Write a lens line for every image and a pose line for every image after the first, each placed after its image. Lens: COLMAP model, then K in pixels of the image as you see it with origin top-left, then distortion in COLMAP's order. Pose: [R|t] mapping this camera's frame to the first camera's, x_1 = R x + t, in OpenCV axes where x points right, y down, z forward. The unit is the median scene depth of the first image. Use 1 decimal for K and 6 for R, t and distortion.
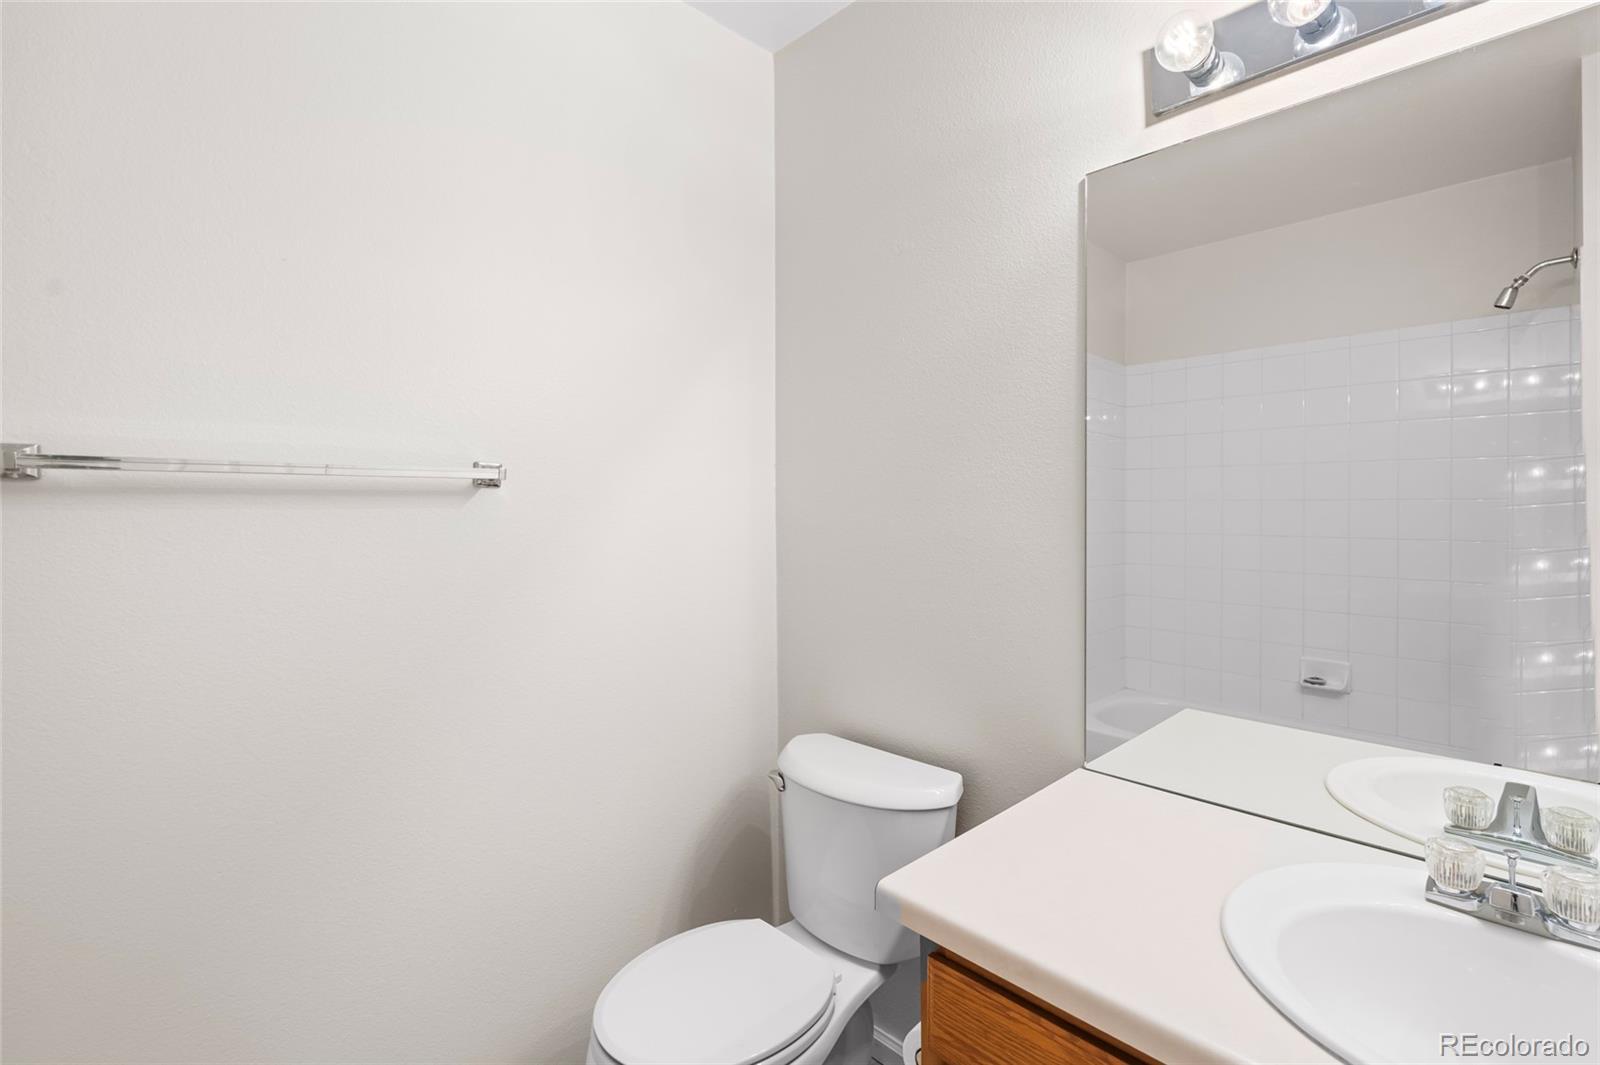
lens RADIAL K [[696.3, 0, 800.0], [0, 696.3, 532.5], [0, 0, 1]] dist [-0.001052, -0.000366]
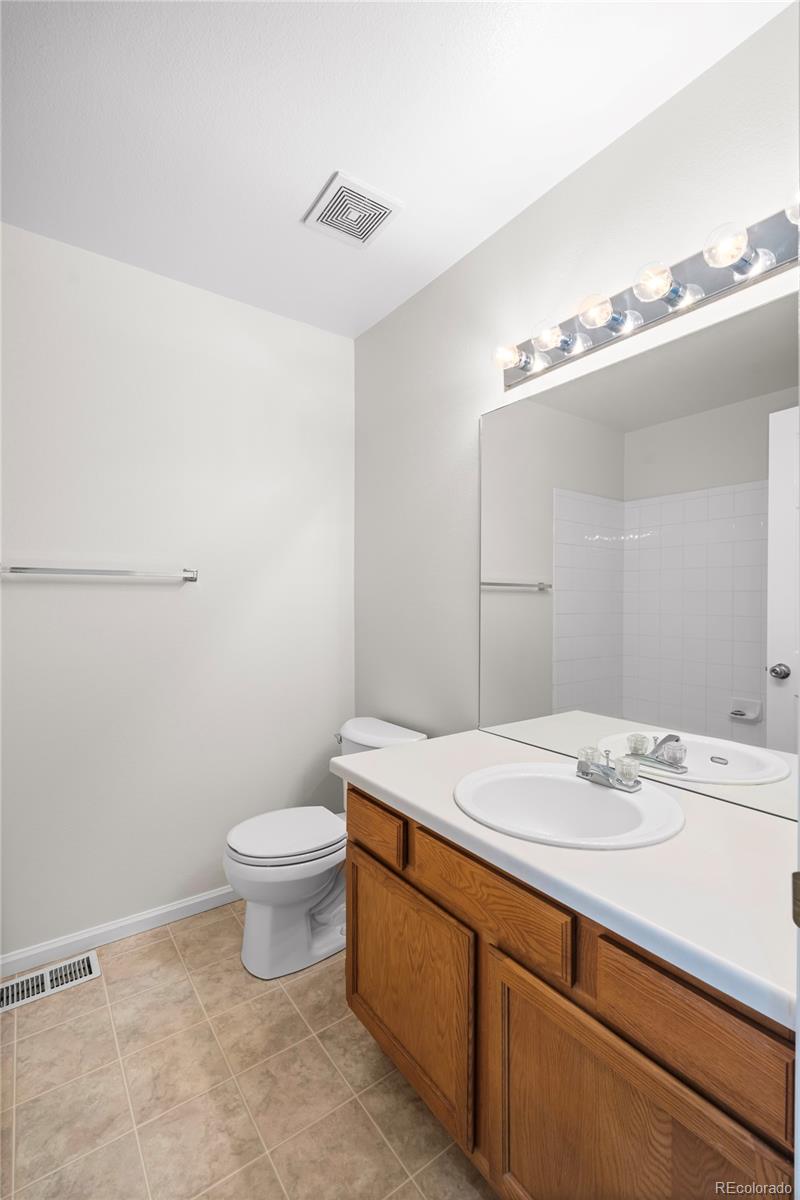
lens RADIAL K [[522.3, 0, 365.9], [0, 522.3, 607.6], [0, 0, 1]] dist [-0.001052, -0.000366]
pose [[0.979760, 0.006221, -0.200079, 0.324259], [-0.009341, 0.999849, -0.014652, 0.028041], [0.199957, 0.016224, 0.979670, -0.371945]]
